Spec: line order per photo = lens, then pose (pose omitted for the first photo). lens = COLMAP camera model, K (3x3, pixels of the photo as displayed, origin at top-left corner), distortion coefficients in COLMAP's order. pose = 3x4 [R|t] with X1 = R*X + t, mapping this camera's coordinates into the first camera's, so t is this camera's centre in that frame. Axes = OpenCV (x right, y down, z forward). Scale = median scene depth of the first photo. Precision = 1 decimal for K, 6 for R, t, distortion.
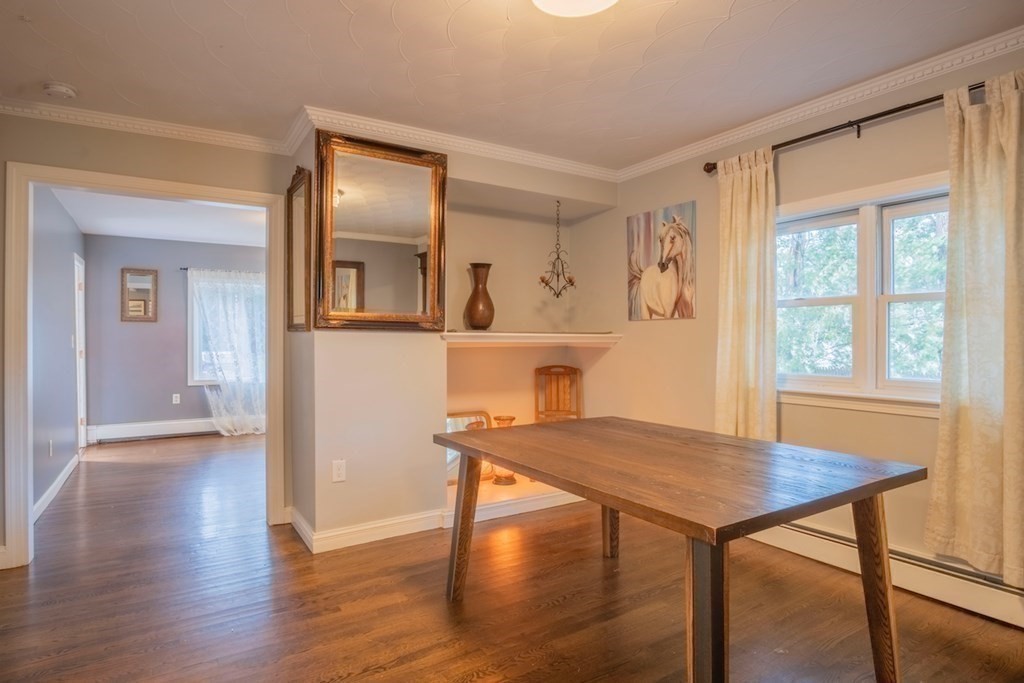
lens RADIAL K [[555.1, 0, 501.6], [0, 555.1, 344.0], [0, 0, 1]] dist [-0.044368, 0.011980]
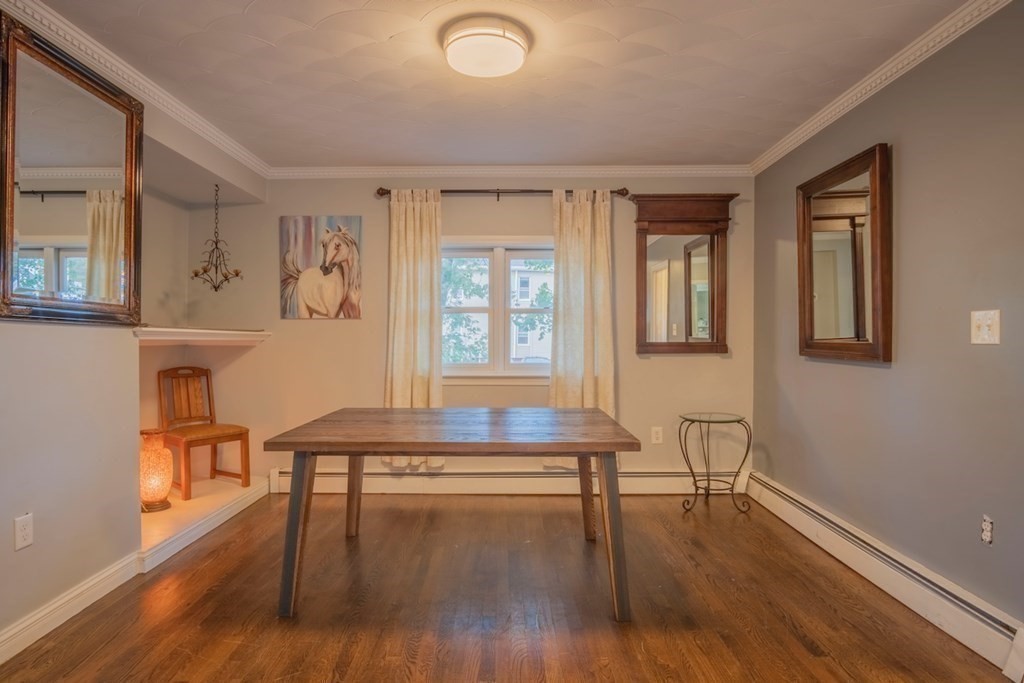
lens RADIAL K [[555.1, 0, 501.6], [0, 555.1, 344.0], [0, 0, 1]] dist [-0.044368, 0.011980]
pose [[0.540959, -0.005410, 0.841032, -0.438789], [0.005845, 0.999979, 0.002673, 0.003692], [-0.841029, 0.003470, 0.540979, 0.130942]]
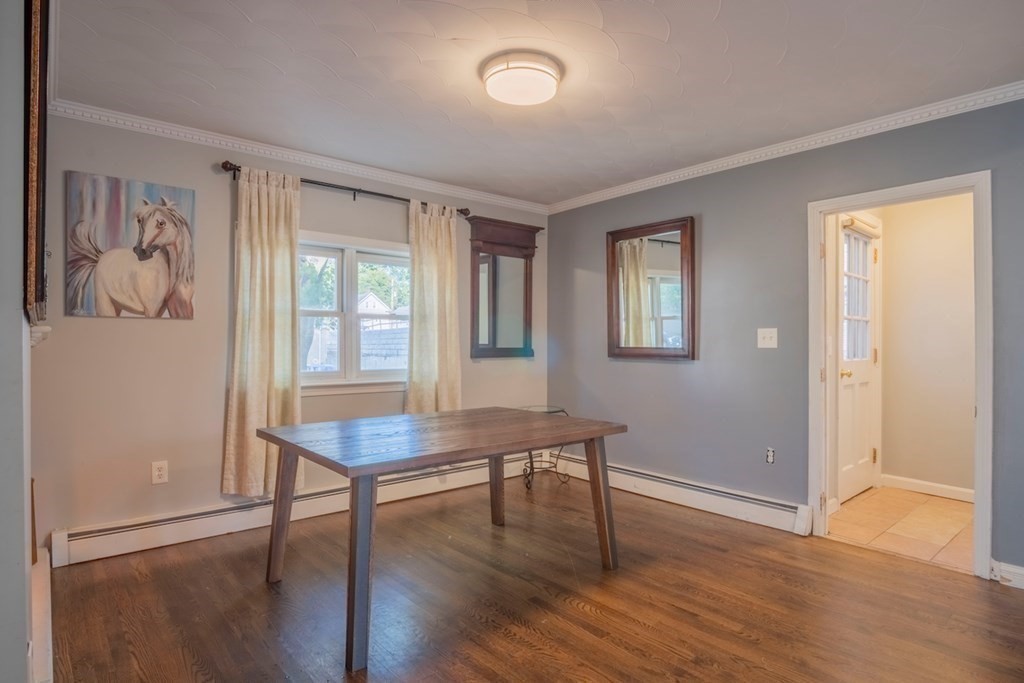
lens RADIAL K [[555.1, 0, 501.6], [0, 555.1, 344.0], [0, 0, 1]] dist [-0.044368, 0.011980]
pose [[-0.146217, 0.003888, 0.989245, -0.591872], [0.008065, 0.999964, -0.002738, 0.000007], [-0.989220, 0.007578, -0.146243, 0.606027]]
